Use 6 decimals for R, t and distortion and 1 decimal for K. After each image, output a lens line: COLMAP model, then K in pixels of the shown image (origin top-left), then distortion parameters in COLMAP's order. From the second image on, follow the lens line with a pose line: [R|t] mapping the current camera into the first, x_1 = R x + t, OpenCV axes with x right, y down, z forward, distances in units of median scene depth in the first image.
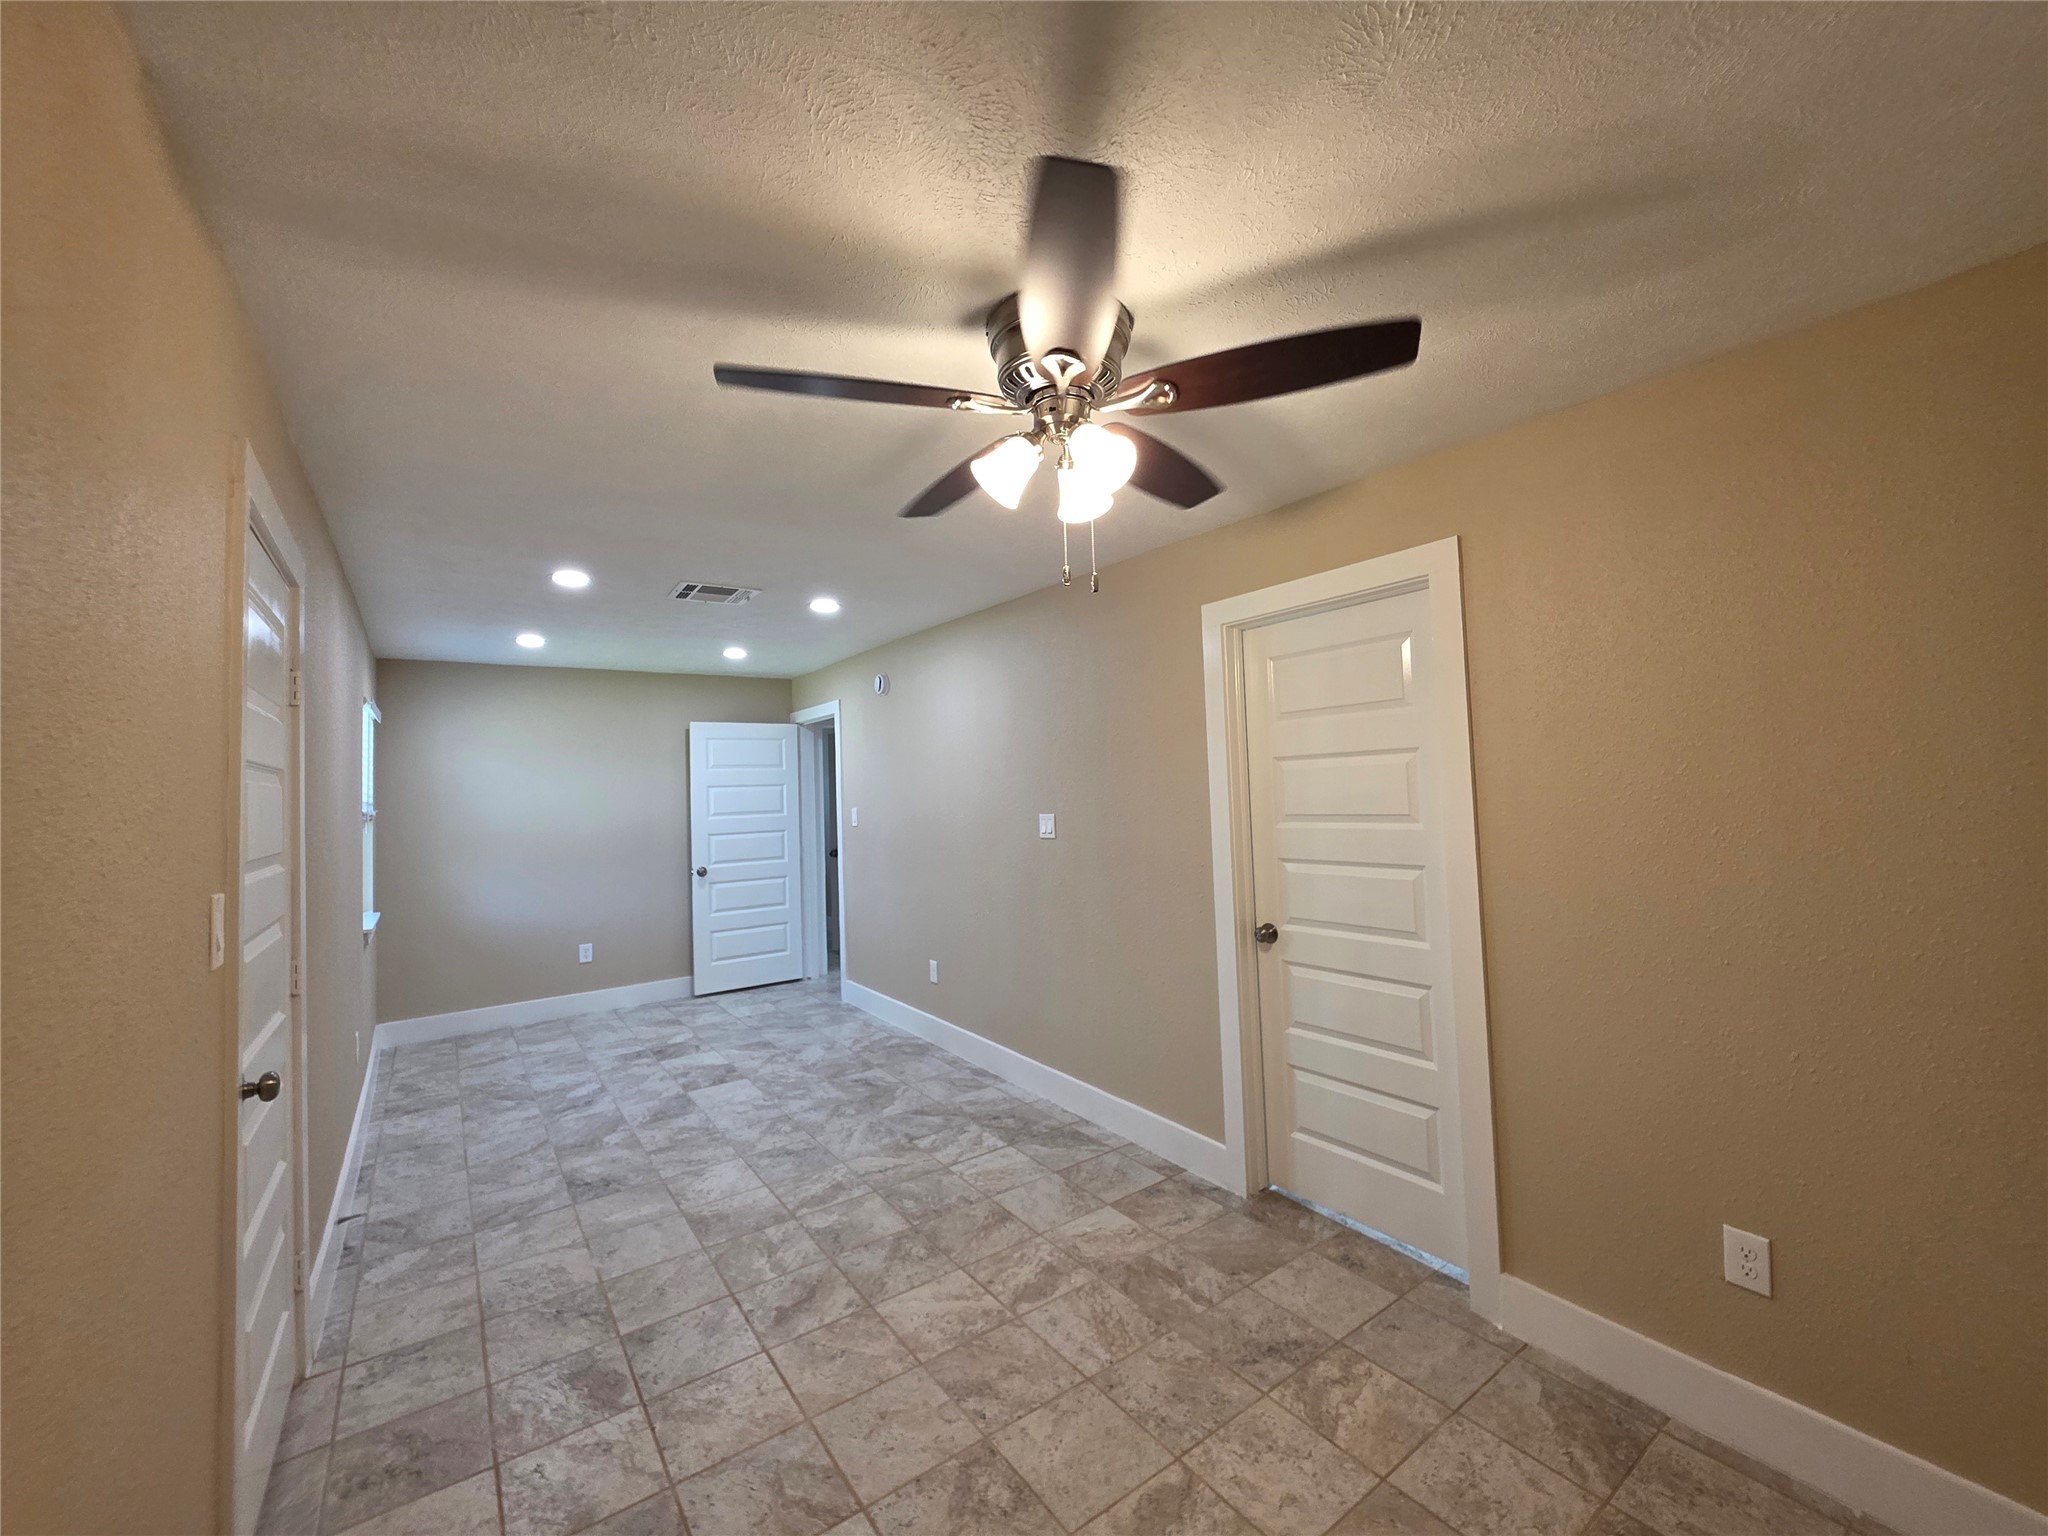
lens RADIAL K [[818.9, 0, 1019.7], [0, 818.9, 761.9], [0, 0, 1]] dist [-0.000428, -0.002654]
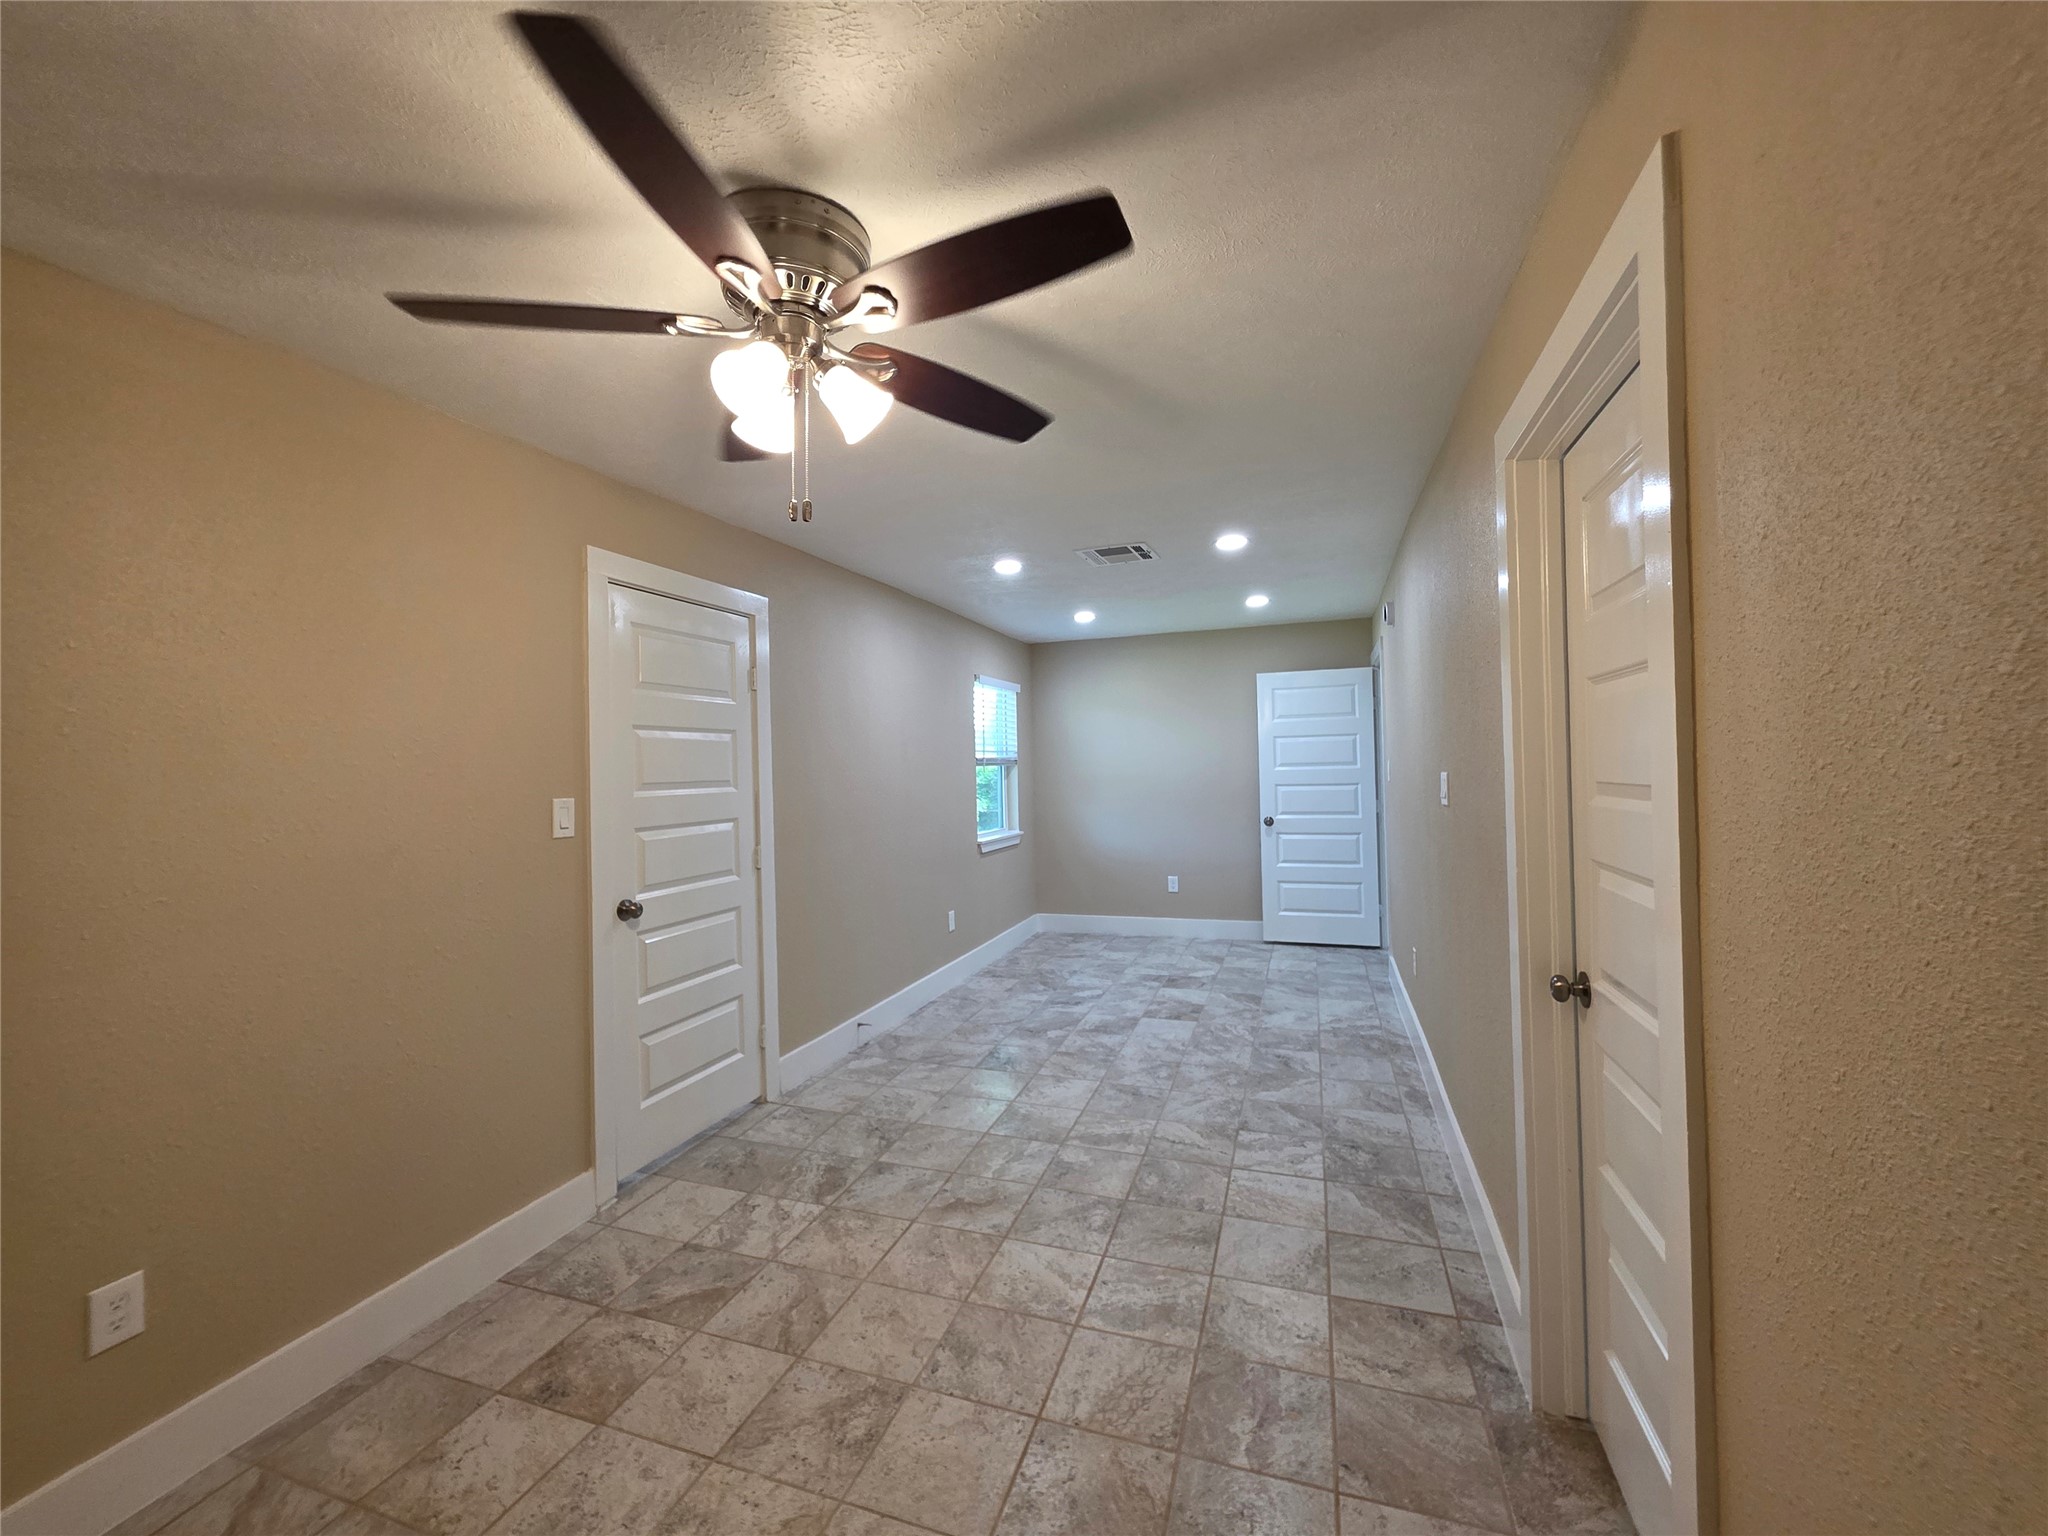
lens RADIAL K [[818.0, 0, 1025.7], [0, 818.0, 757.0], [0, 0, 1]] dist [-0.001231, 0.000453]
pose [[0.579351, 0.012555, -0.814982, 0.464157], [0.032102, 0.998754, 0.038207, 0.012245], [0.814446, -0.048297, 0.578226, 0.312307]]
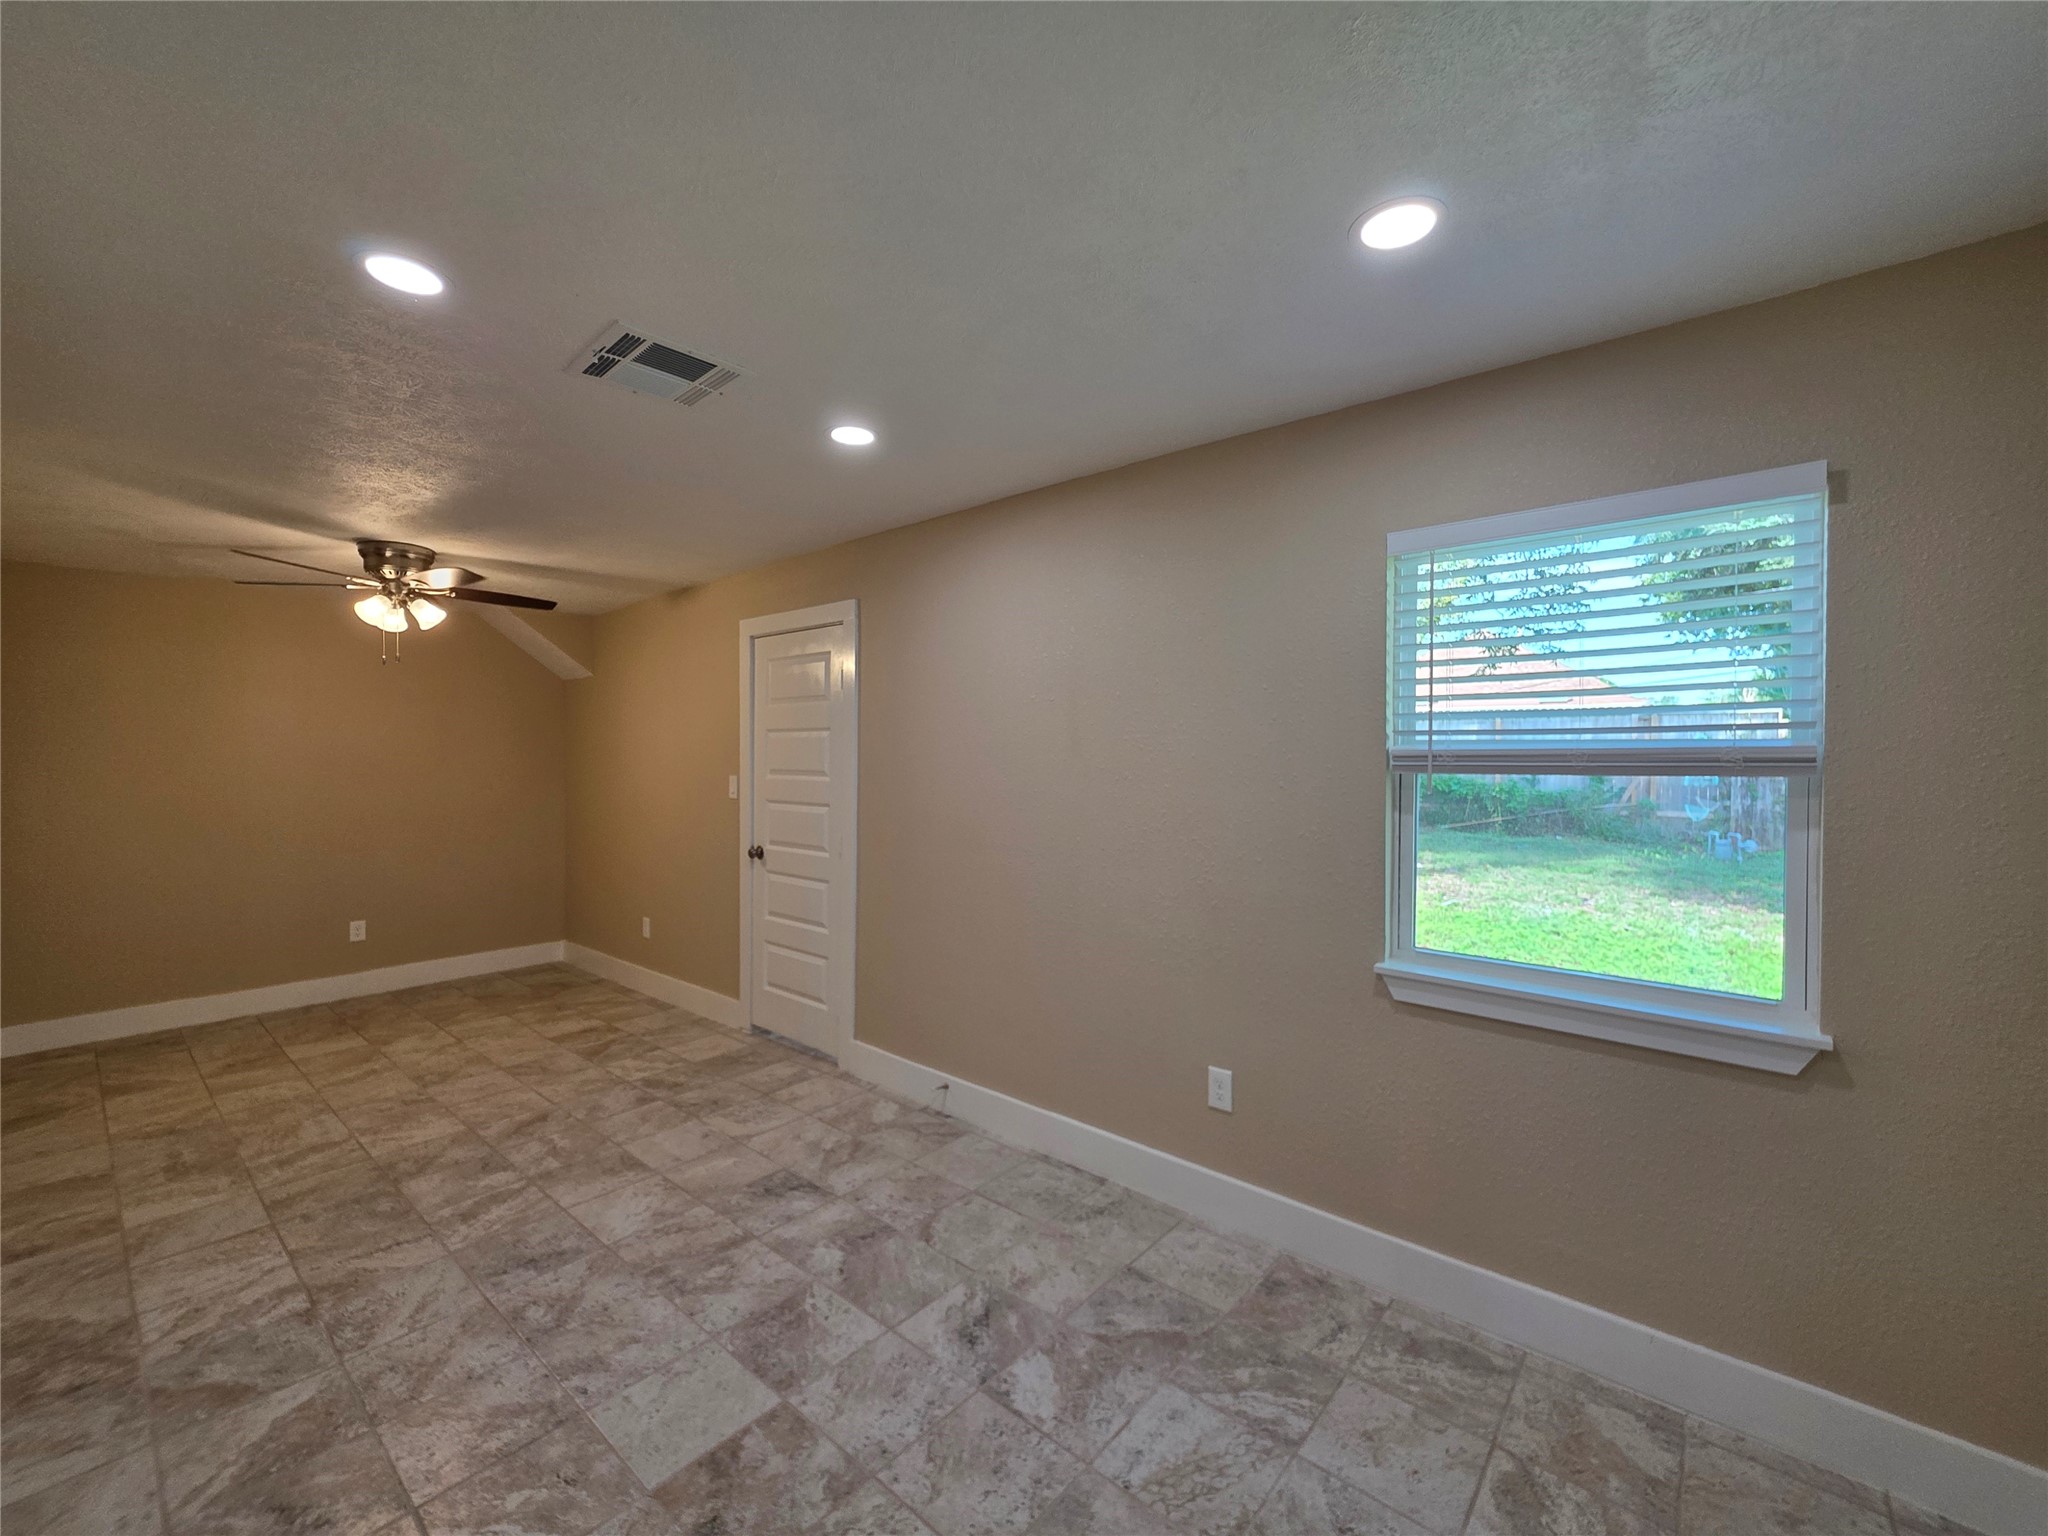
lens RADIAL K [[815.7, 0, 1025.7], [0, 815.7, 757.1], [0, 0, 1]] dist [0.000584, -0.000324]
pose [[-0.967431, 0.029439, -0.251416, -0.520040], [0.037008, 0.998991, -0.025431, 0.082218], [0.250414, -0.033907, -0.967545, 1.770602]]
